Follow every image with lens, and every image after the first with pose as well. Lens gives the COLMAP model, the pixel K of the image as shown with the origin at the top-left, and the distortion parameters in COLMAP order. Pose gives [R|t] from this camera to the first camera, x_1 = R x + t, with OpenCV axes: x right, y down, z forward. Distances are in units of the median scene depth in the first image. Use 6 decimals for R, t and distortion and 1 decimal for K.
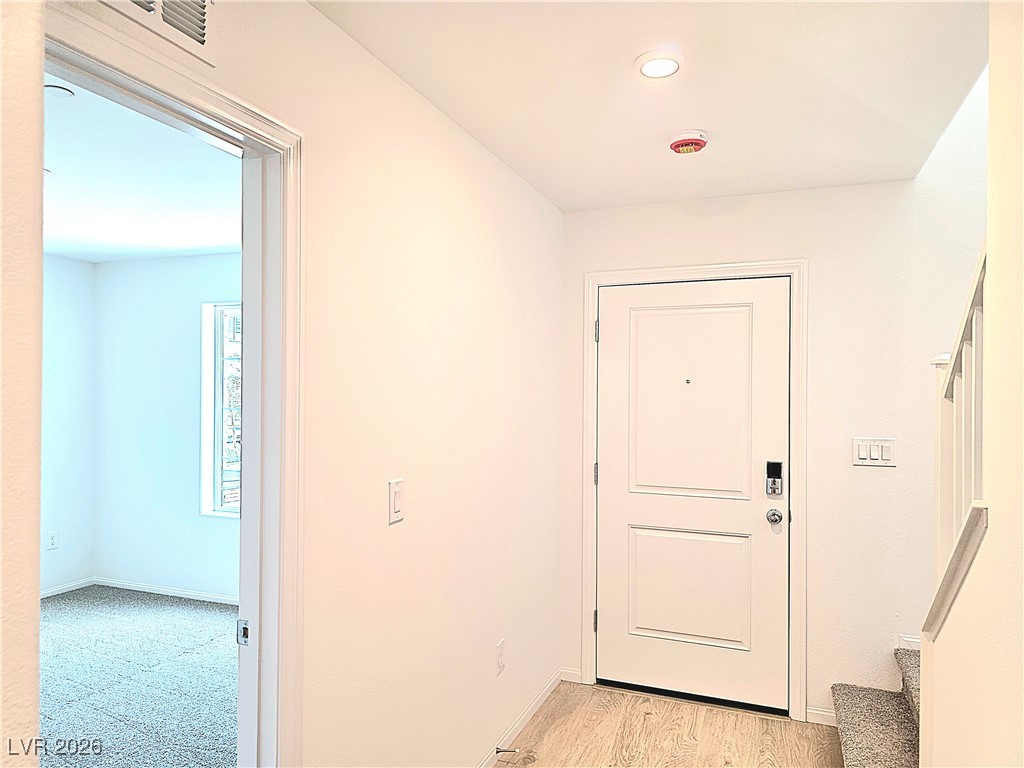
lens RADIAL K [[684.4, 0, 513.4], [0, 684.4, 392.2], [0, 0, 1]] dist [0.050678, -0.042321]
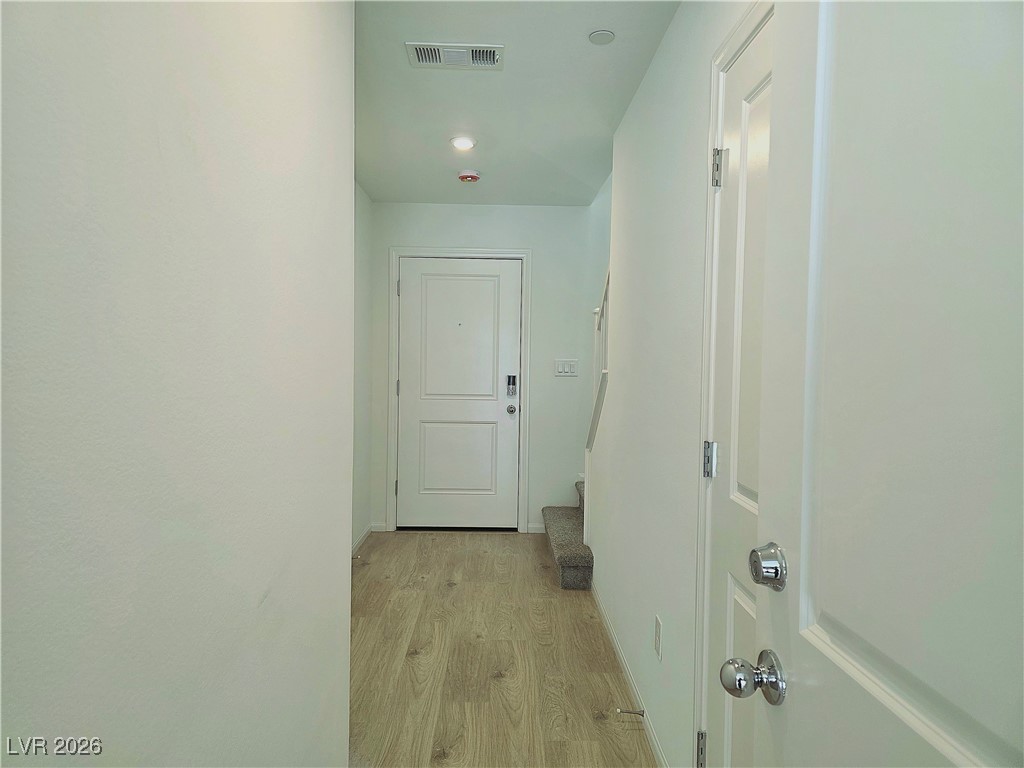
lens RADIAL K [[684.4, 0, 513.7], [0, 684.4, 382.4], [0, 0, 1]] dist [0.050678, -0.042321]
pose [[0.921599, -0.008254, 0.388055, -0.237871], [-0.008163, 0.999141, 0.040638, 0.053424], [-0.388057, -0.040619, 0.920740, -0.474394]]
